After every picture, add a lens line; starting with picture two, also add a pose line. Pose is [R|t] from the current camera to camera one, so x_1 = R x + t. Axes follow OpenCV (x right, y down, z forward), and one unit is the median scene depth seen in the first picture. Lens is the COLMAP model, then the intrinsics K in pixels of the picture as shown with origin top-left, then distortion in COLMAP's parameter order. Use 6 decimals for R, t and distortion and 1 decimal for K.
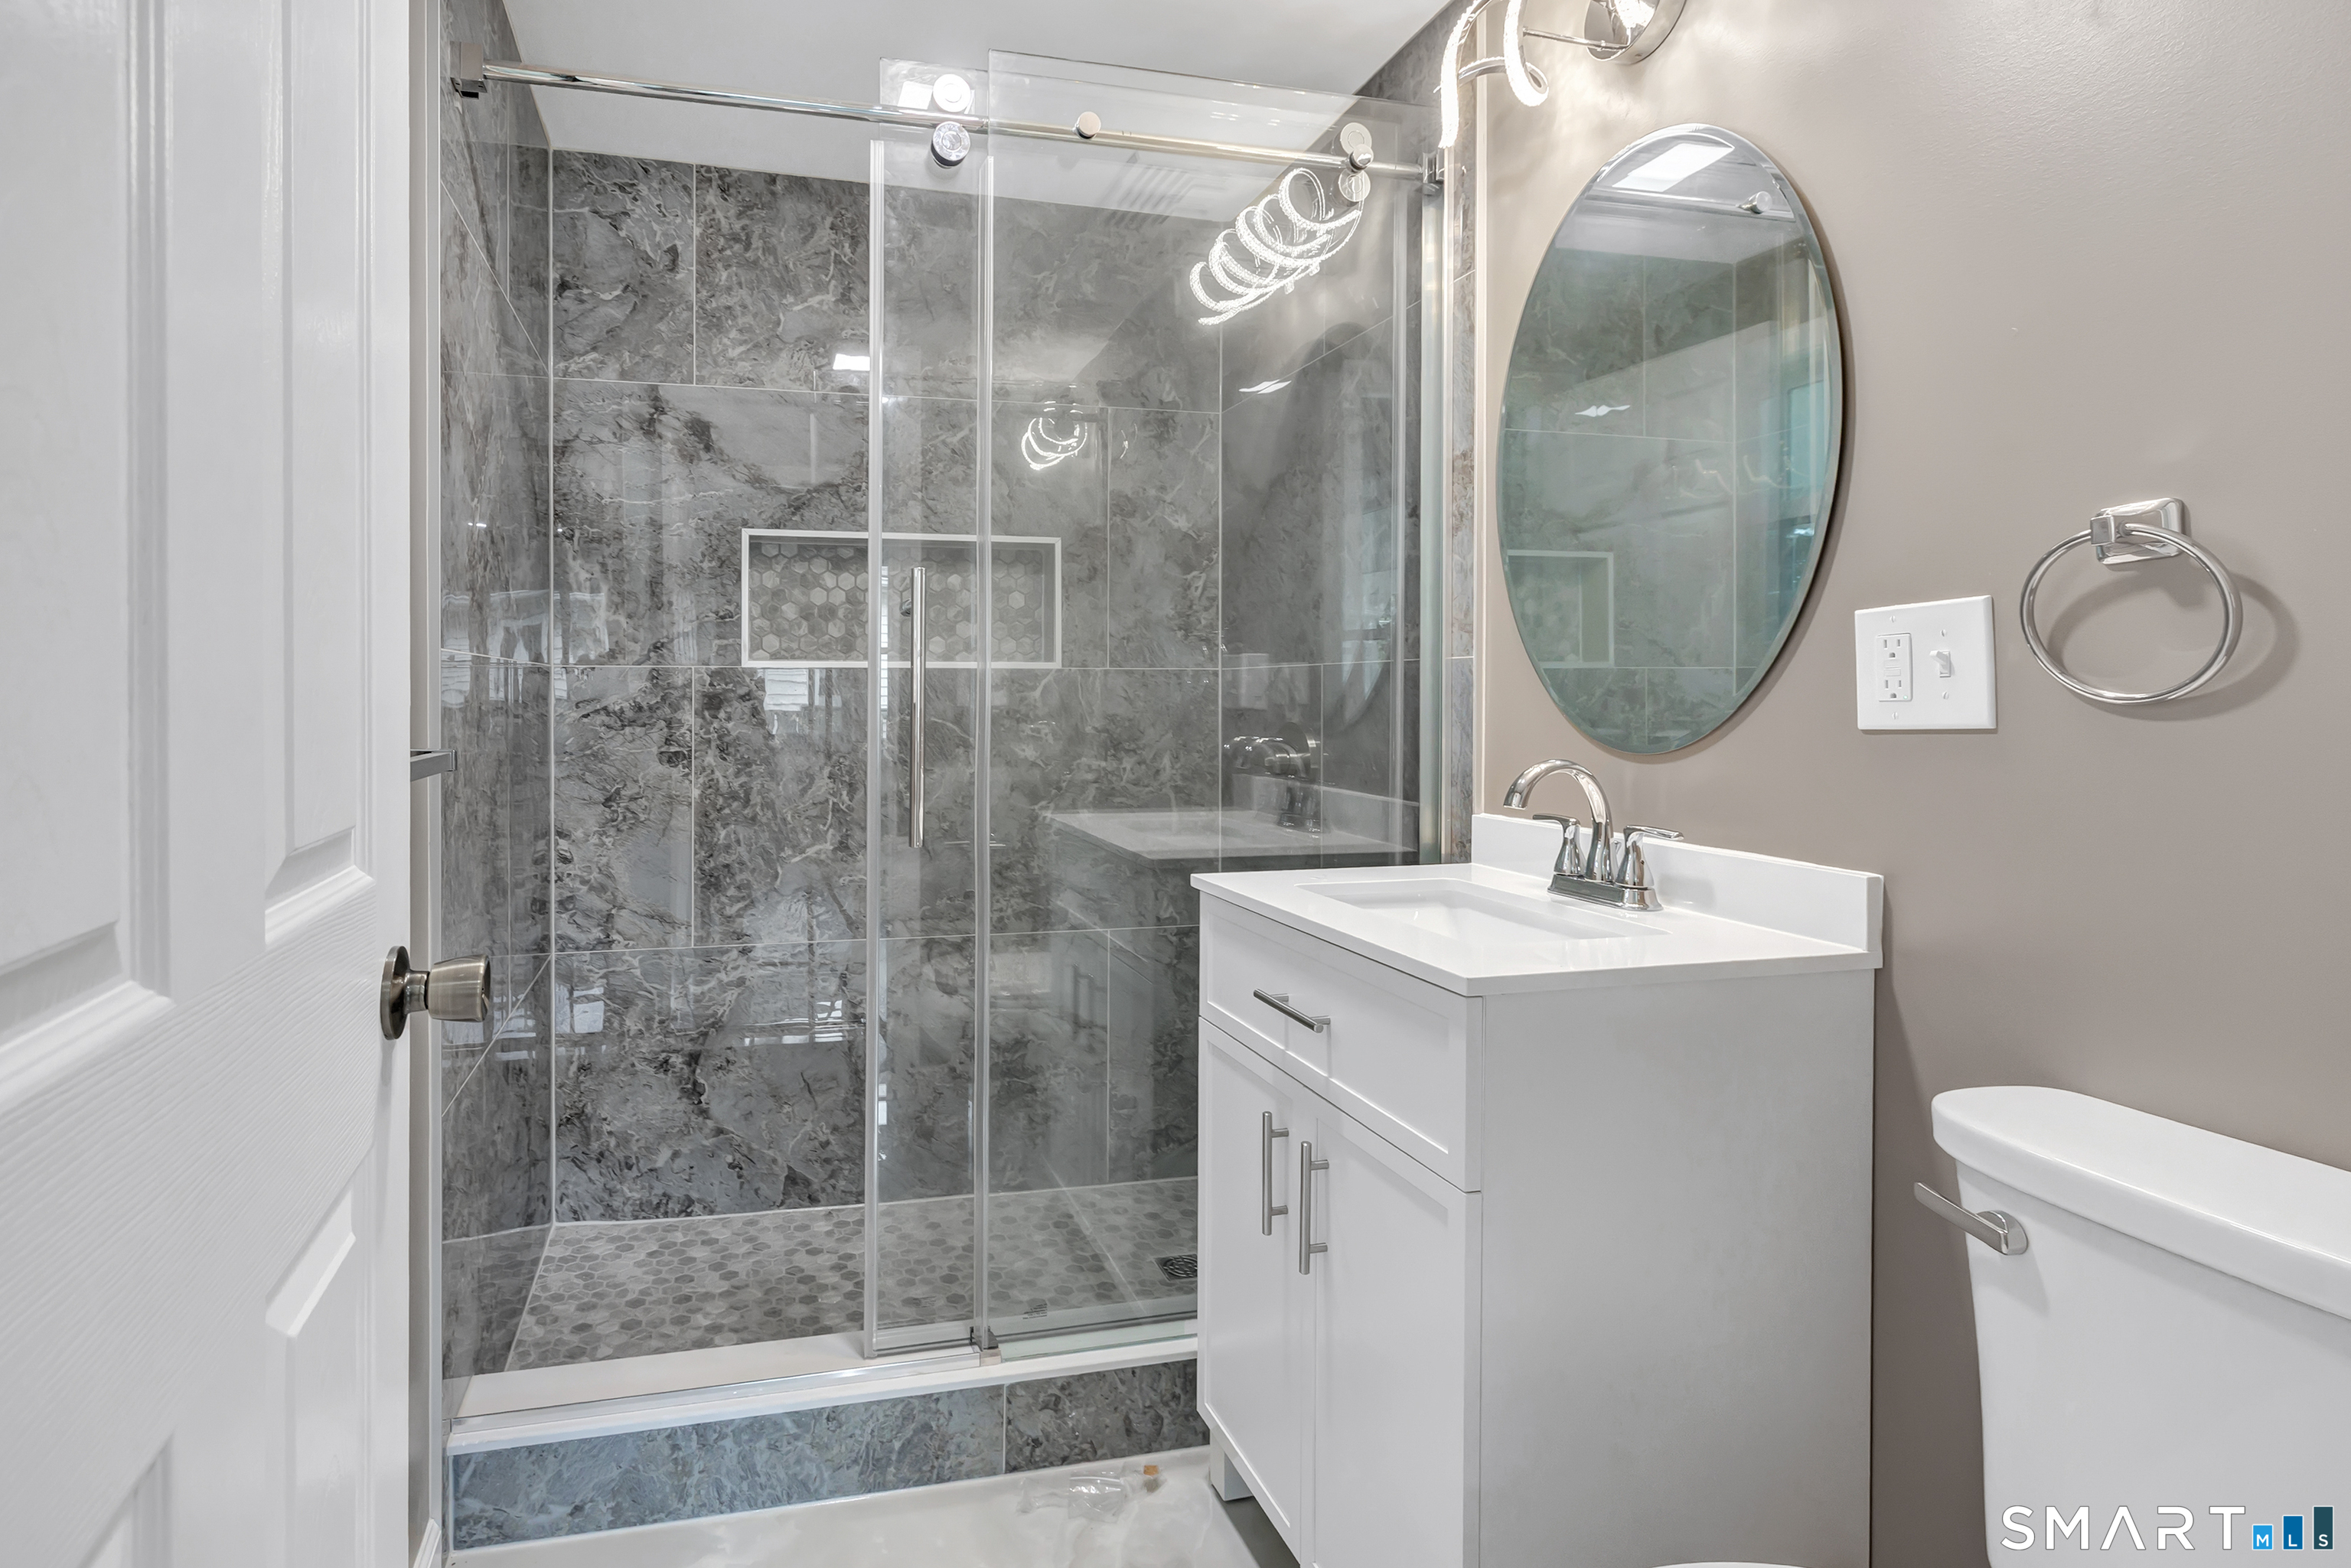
lens RADIAL K [[1404.2, 0, 1136.3], [0, 1404.2, 699.1], [0, 0, 1]] dist [0.002249, 0.000111]
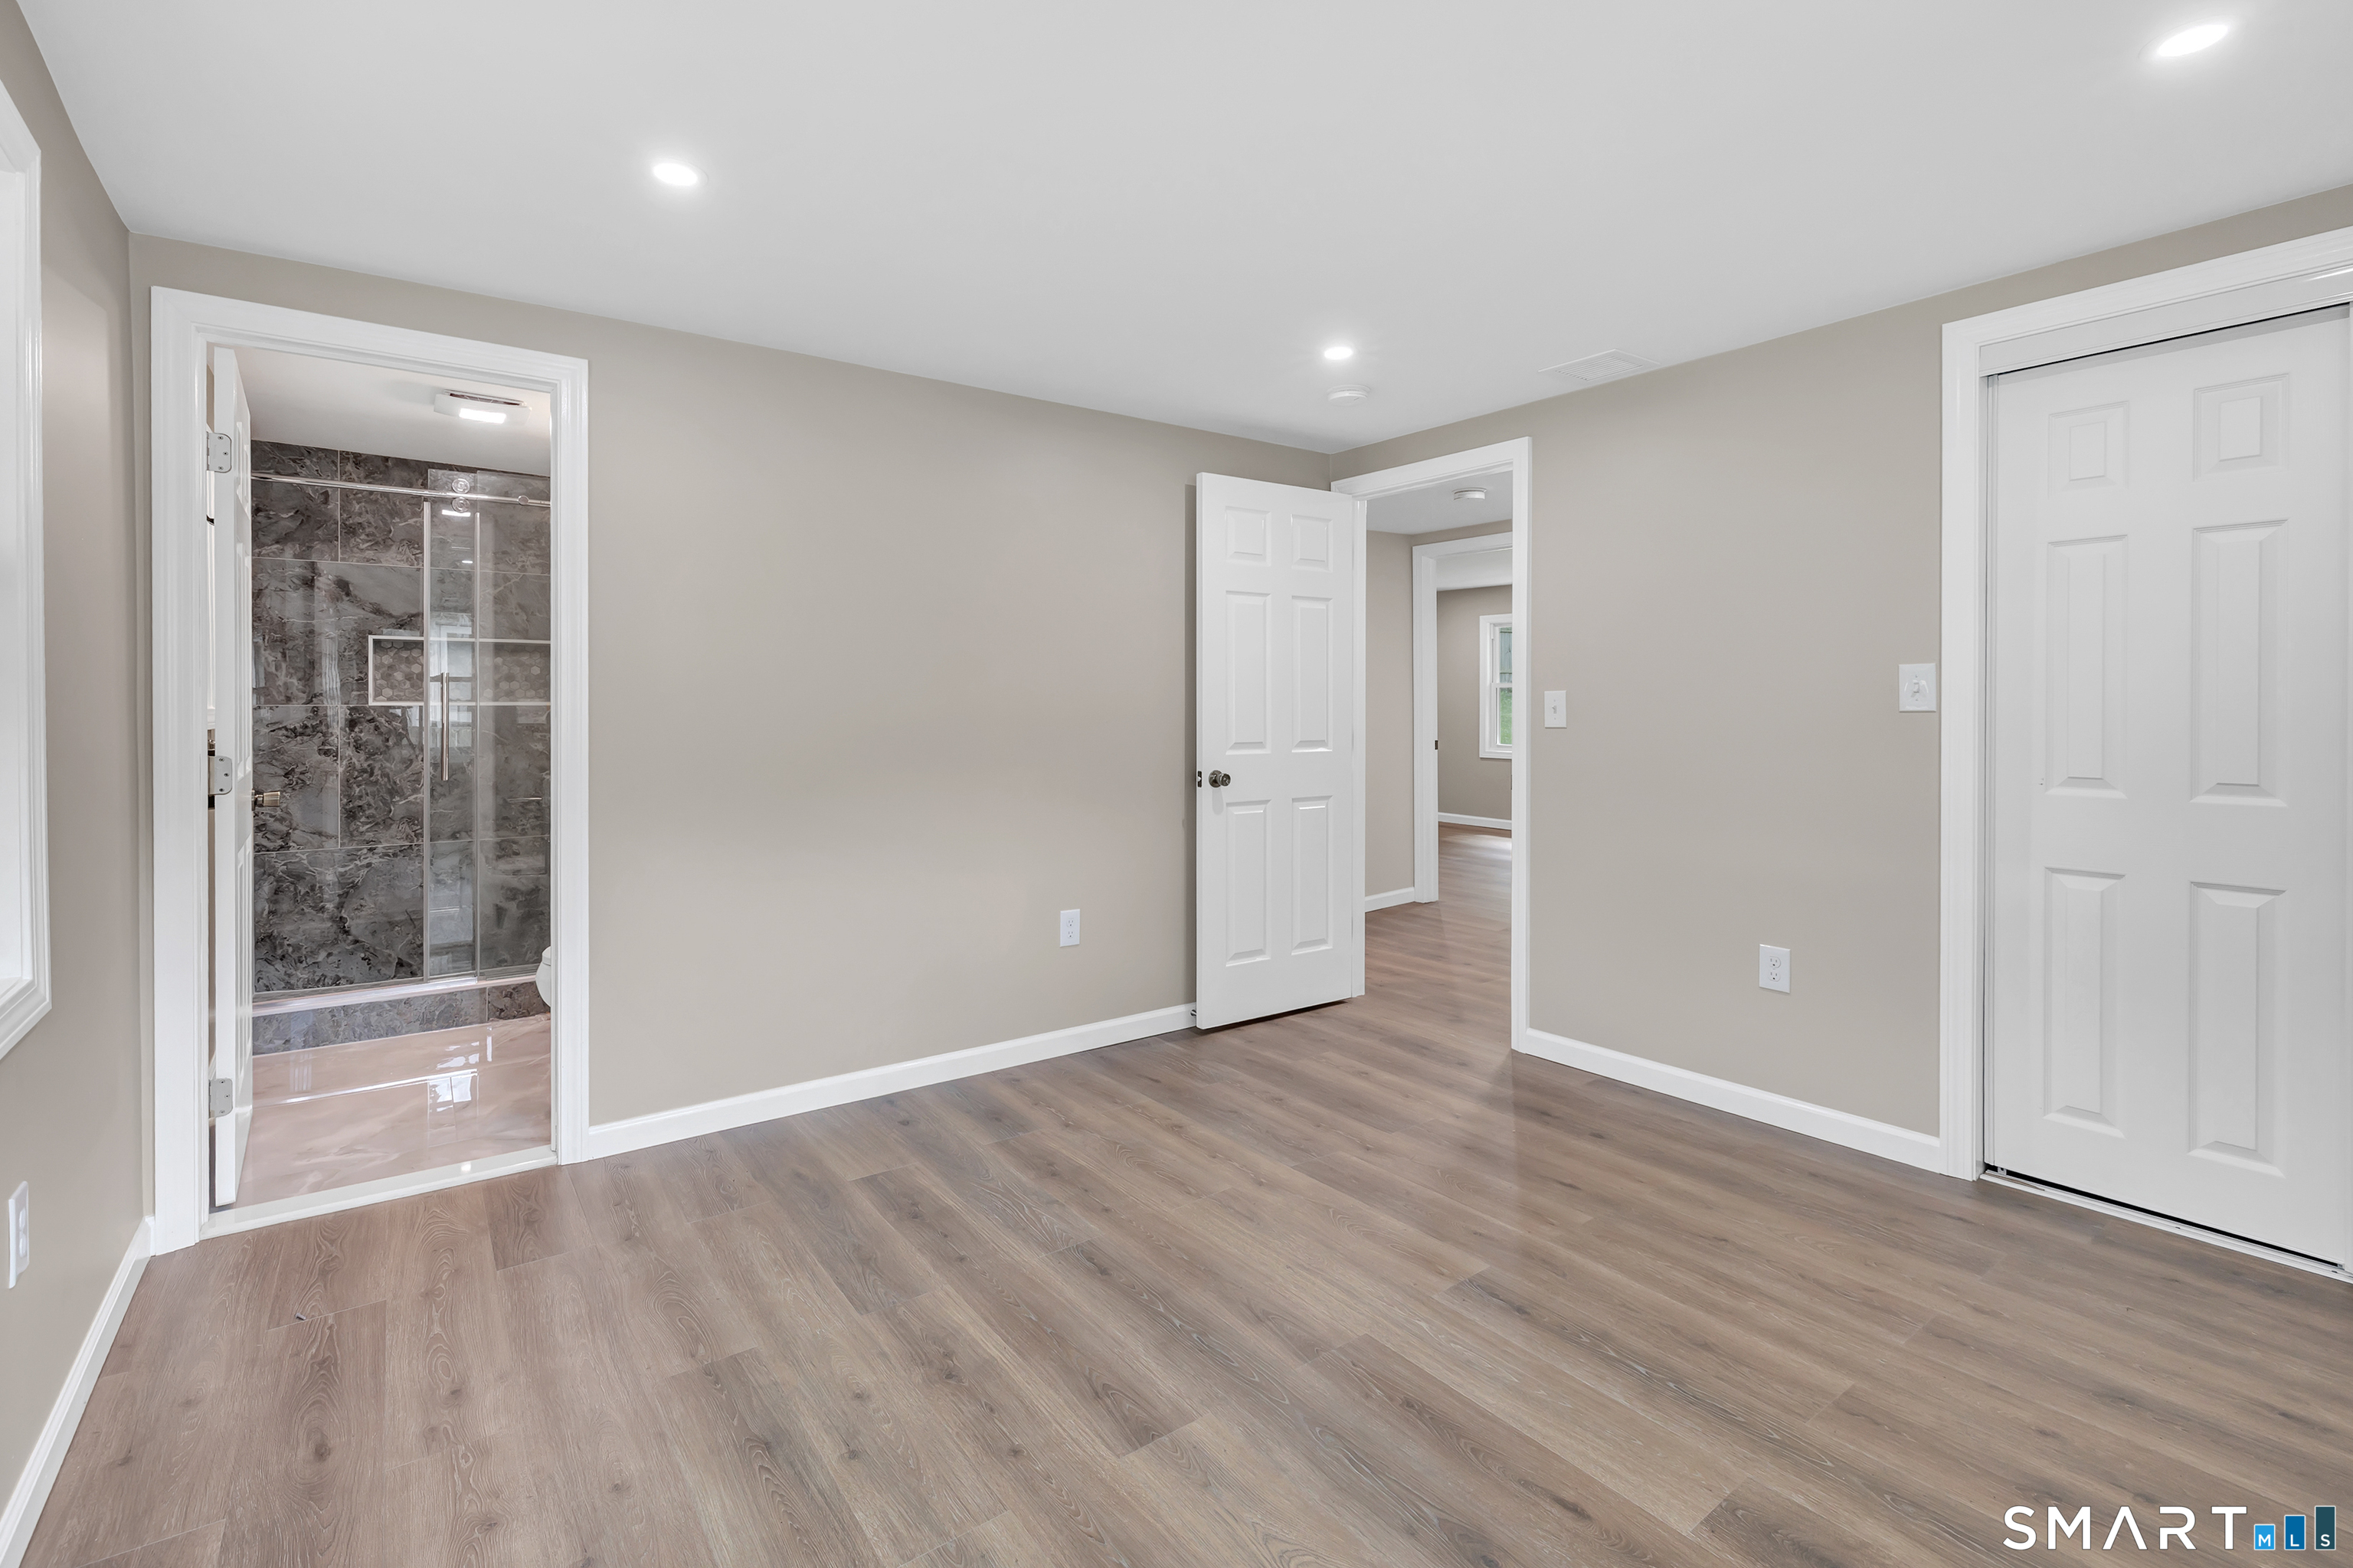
lens RADIAL K [[1052.4, 0, 1158.9], [0, 1052.4, 709.5], [0, 0, 1]] dist [-0.000991, -0.000069]
pose [[0.936548, -0.004787, 0.350507, 0.243113], [0.005461, 0.999985, -0.000936, -0.009747], [-0.350498, 0.002791, 0.936559, -0.780324]]
